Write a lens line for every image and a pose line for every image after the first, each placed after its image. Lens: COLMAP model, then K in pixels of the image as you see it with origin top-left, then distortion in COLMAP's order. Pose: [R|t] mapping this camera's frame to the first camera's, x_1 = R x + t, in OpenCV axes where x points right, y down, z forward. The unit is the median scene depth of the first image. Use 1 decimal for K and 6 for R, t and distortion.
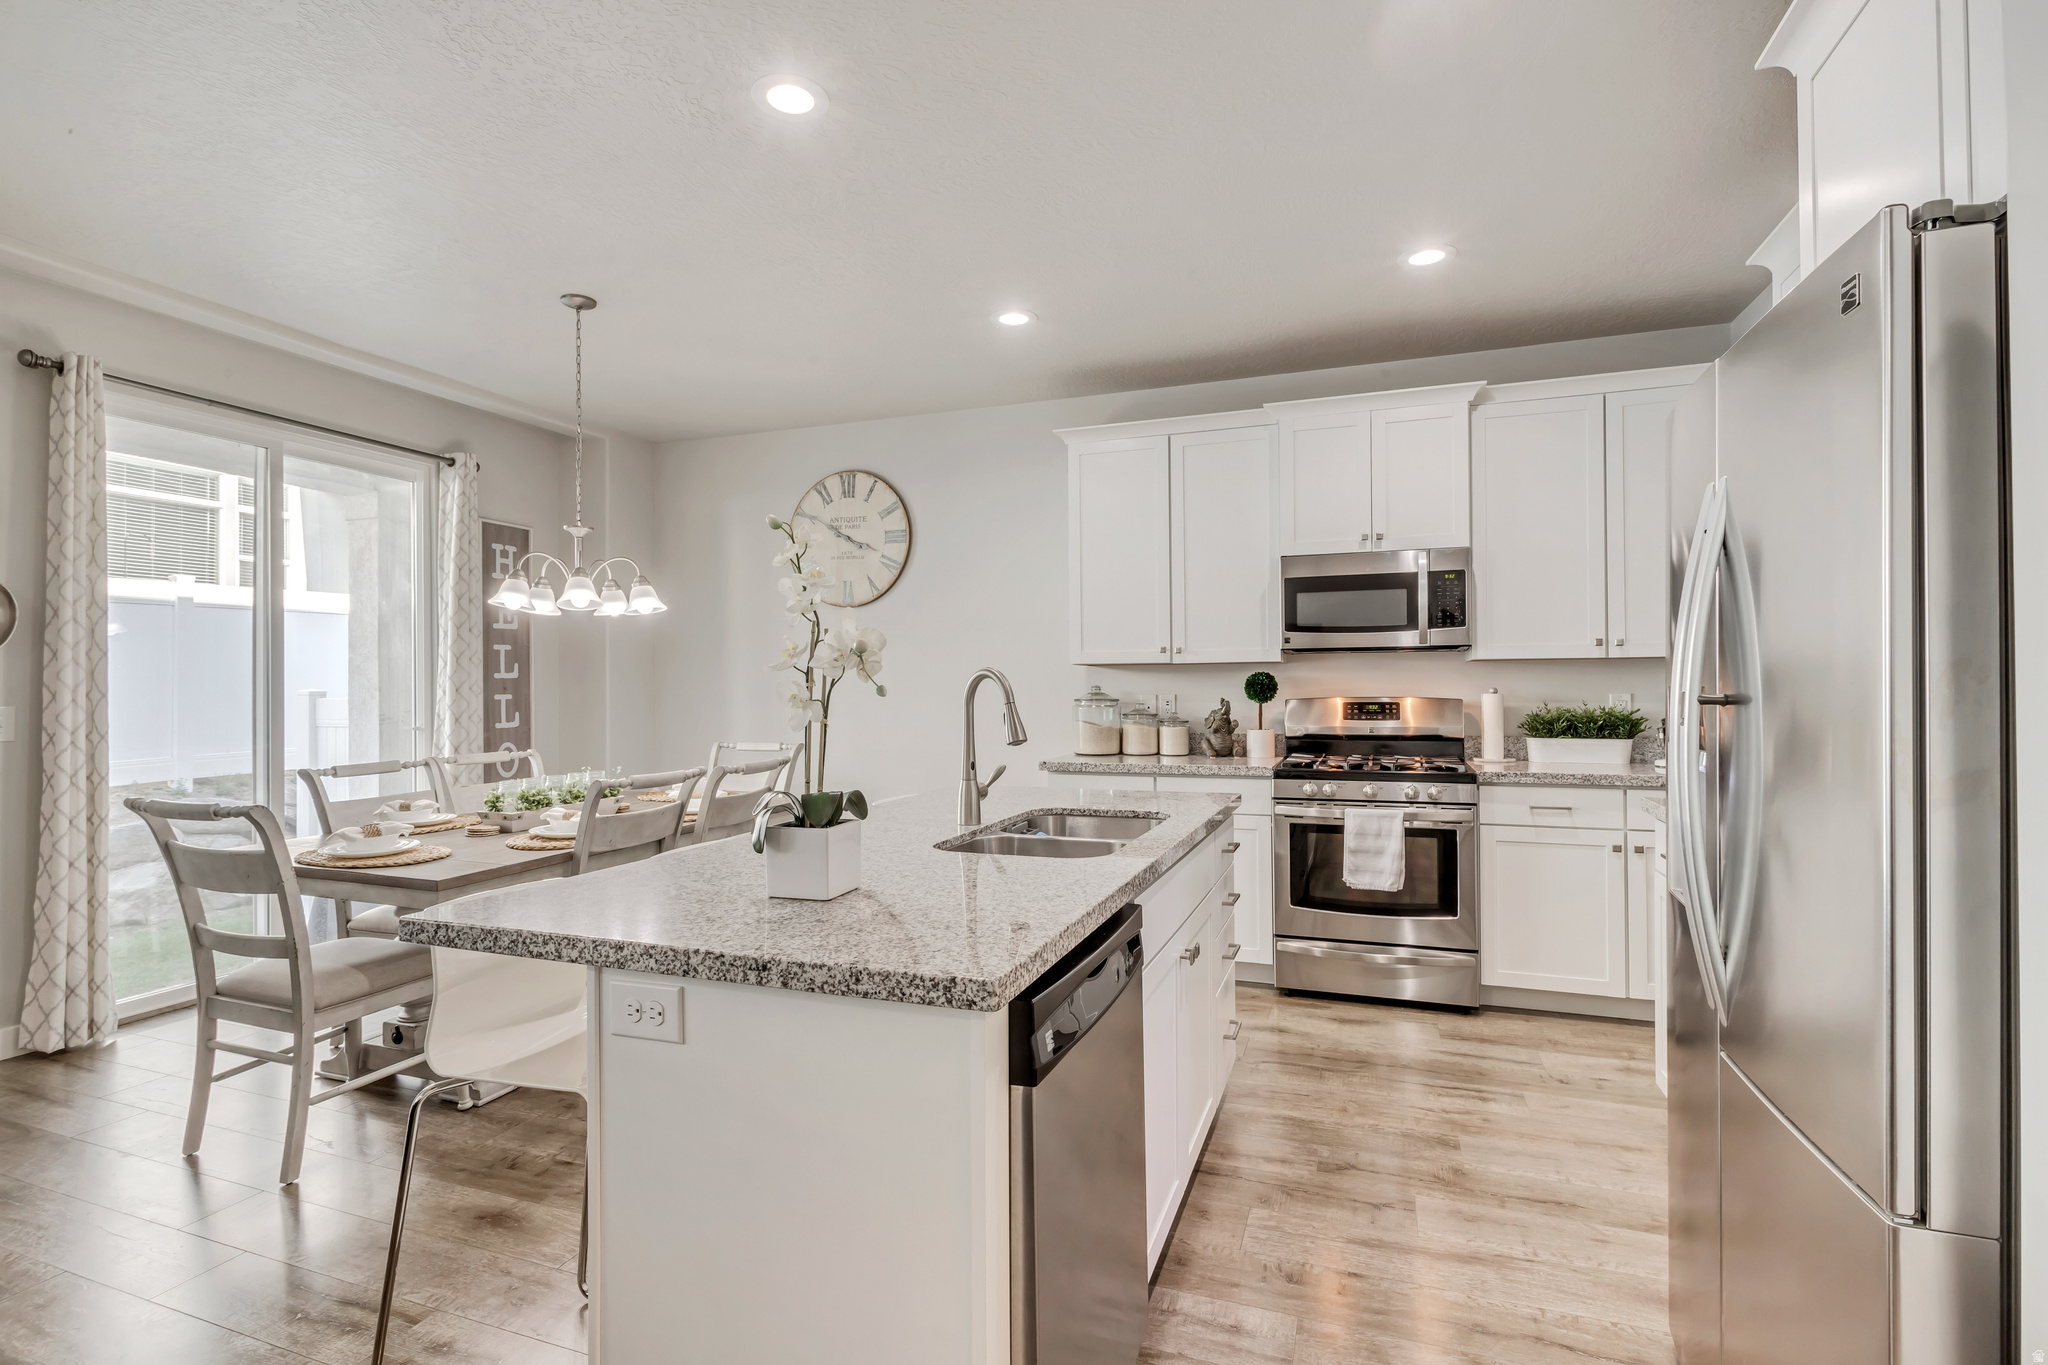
lens RADIAL K [[966.2, 0, 1019.5], [0, 966.2, 677.8], [0, 0, 1]] dist [0.007699, -0.003828]
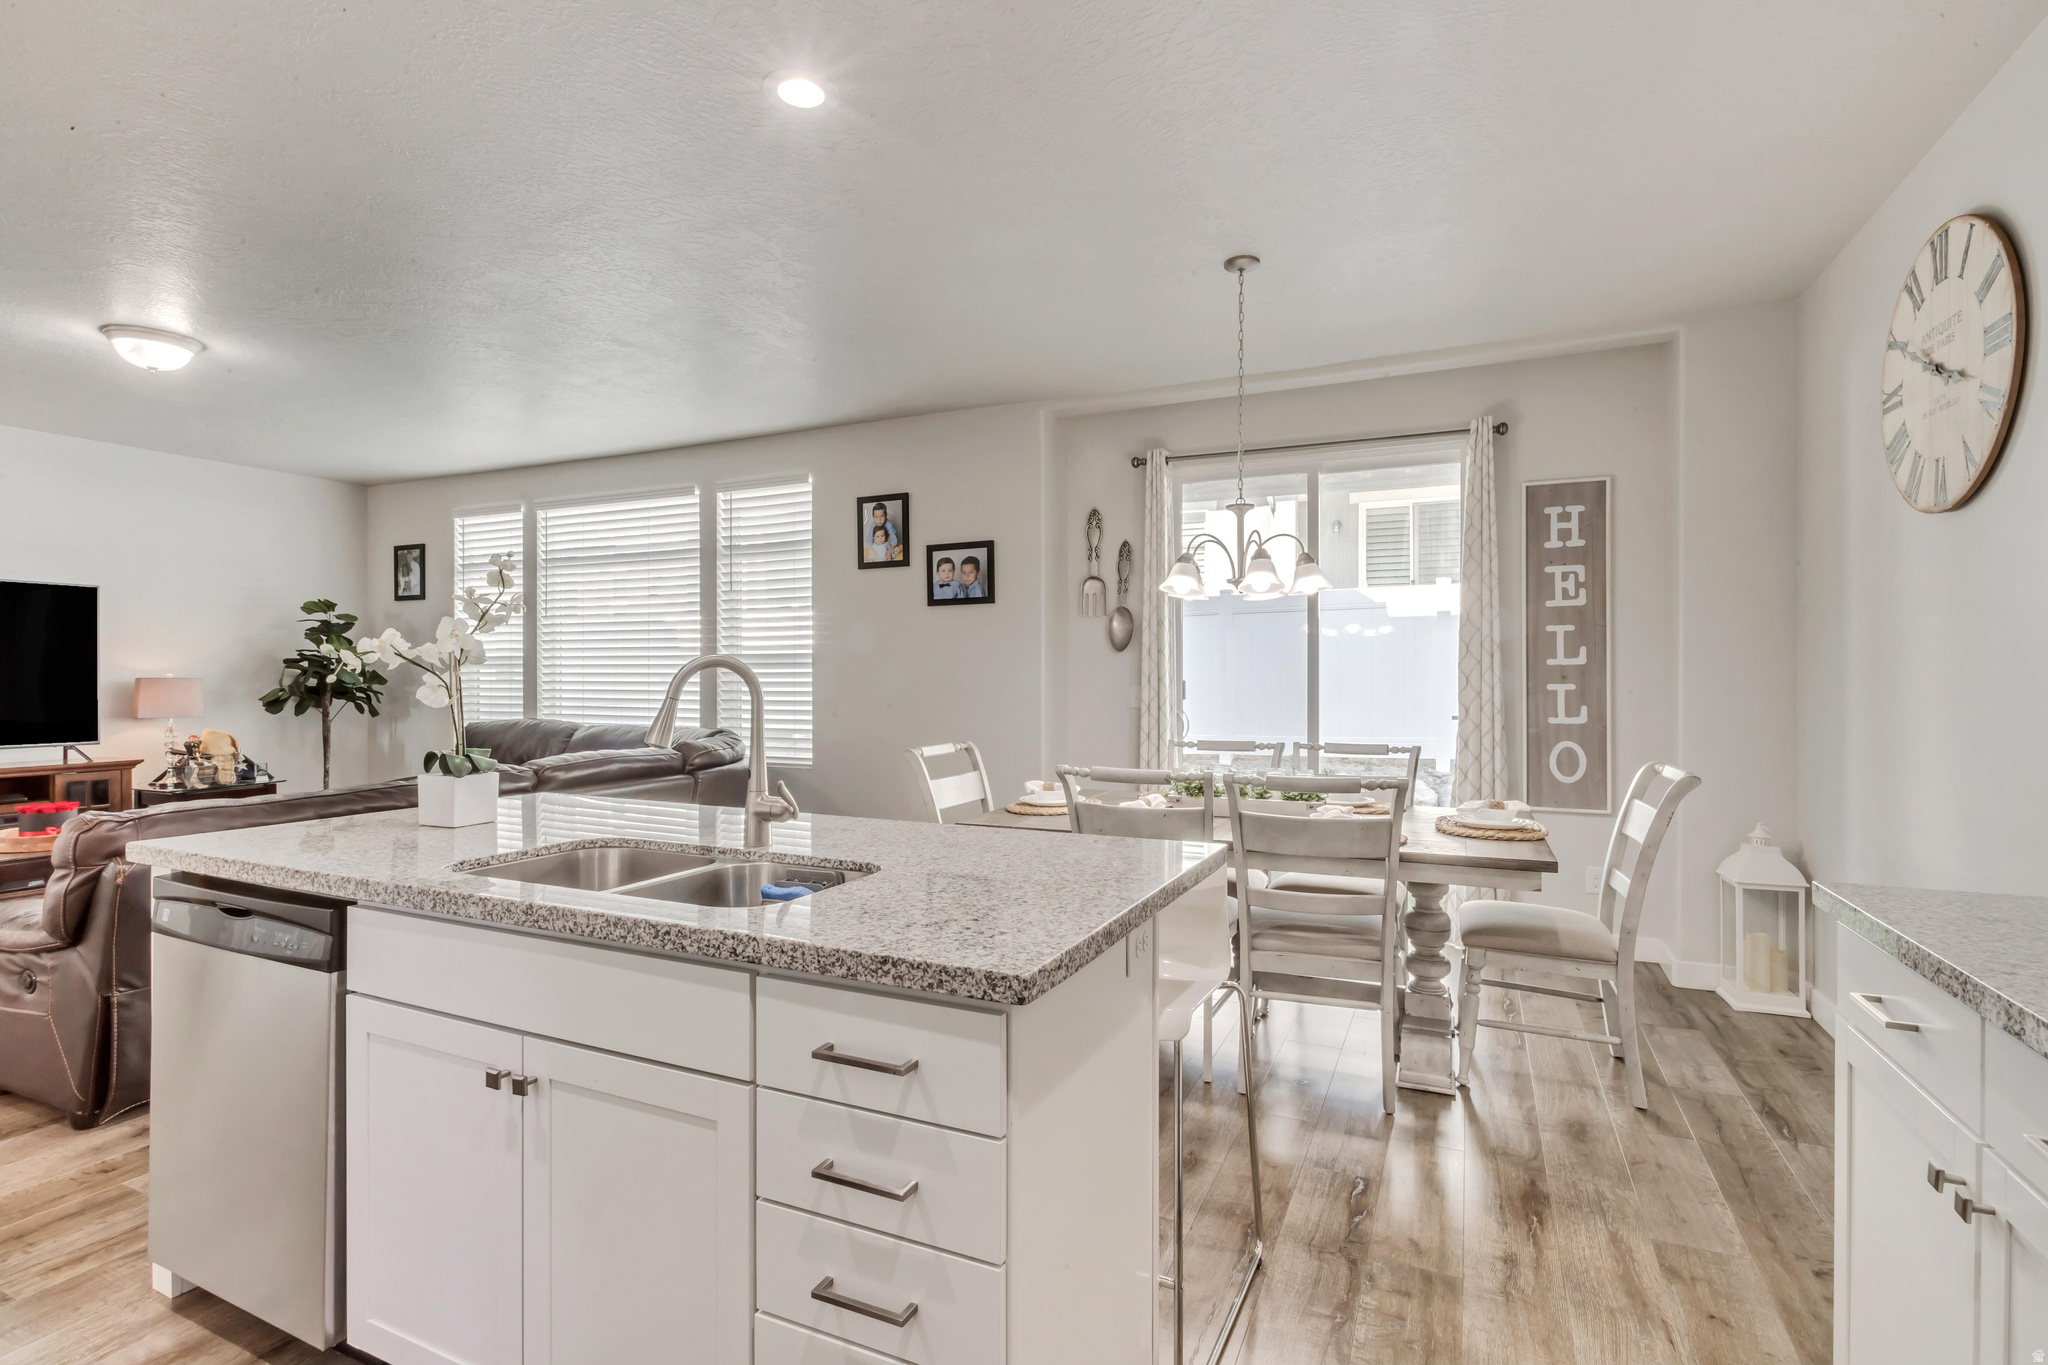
lens RADIAL K [[966.2, 0, 1017.8], [0, 966.2, 680.3], [0, 0, 1]] dist [0.007699, -0.003828]
pose [[-0.080412, 0.009903, -0.996713, 0.440268], [0.007059, 0.999931, 0.009366, 0.003296], [0.996737, -0.006283, -0.080476, 0.755869]]
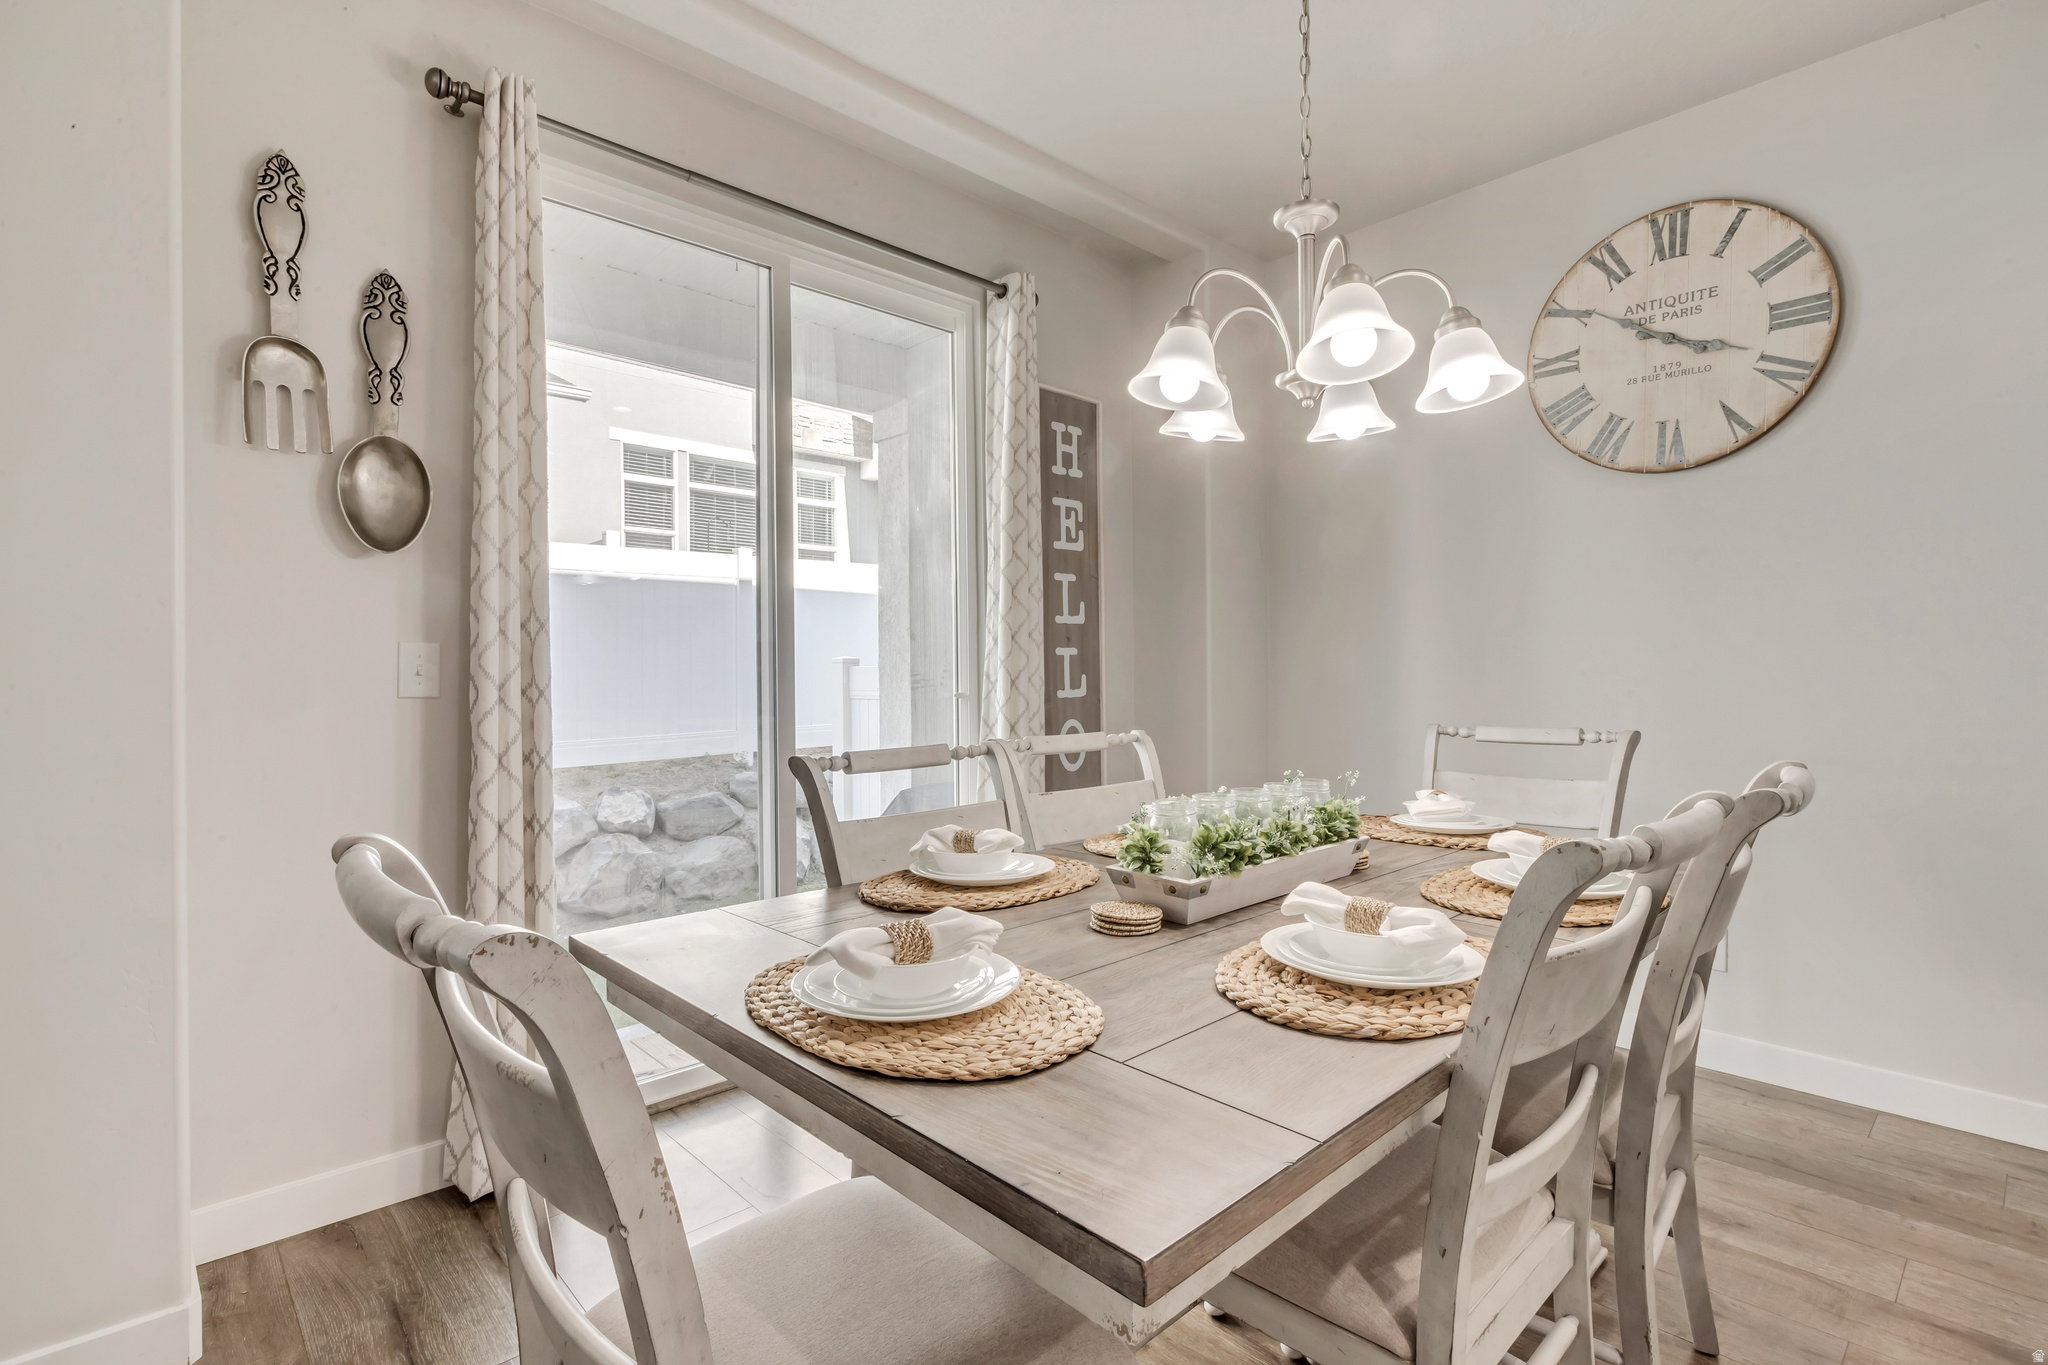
lens RADIAL K [[966.2, 0, 1023.1], [0, 966.2, 680.9], [0, 0, 1]] dist [0.007699, -0.003828]
pose [[0.893699, 0.000457, -0.448666, -0.329693], [0.006099, 0.999895, 0.013167, 0.039468], [0.448625, -0.014504, 0.893602, 0.491456]]
